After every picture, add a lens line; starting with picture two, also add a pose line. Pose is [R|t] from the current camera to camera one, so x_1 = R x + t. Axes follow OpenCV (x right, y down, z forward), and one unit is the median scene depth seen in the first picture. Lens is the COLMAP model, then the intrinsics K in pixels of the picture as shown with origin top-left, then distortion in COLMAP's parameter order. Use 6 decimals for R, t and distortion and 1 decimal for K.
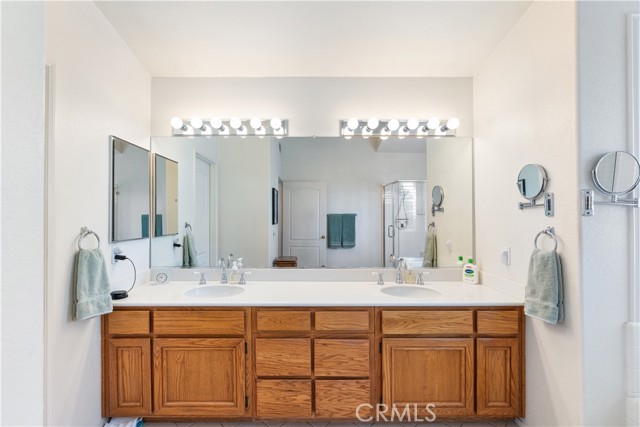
lens RADIAL K [[288.1, 0, 320.0], [0, 288.1, 213.5], [0, 0, 1]] dist [0.000579, -0.000197]
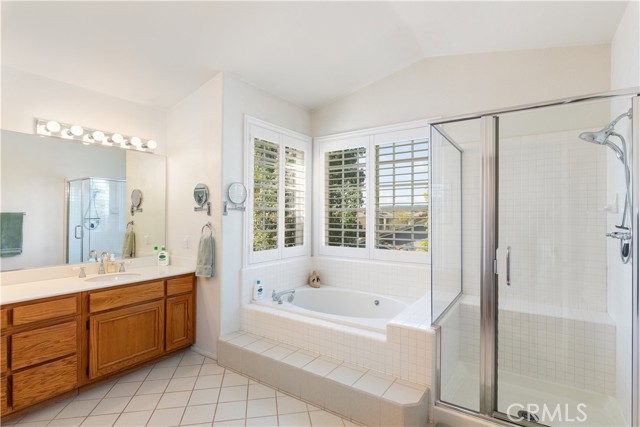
lens RADIAL K [[317.9, 0, 320.7], [0, 317.9, 211.0], [0, 0, 1]] dist [0.002816, -0.005820]
pose [[0.595244, 0.013904, 0.803425, -0.282969], [-0.009831, 0.999901, -0.010020, -0.005667], [-0.803485, -0.001934, 0.595322, -0.568881]]
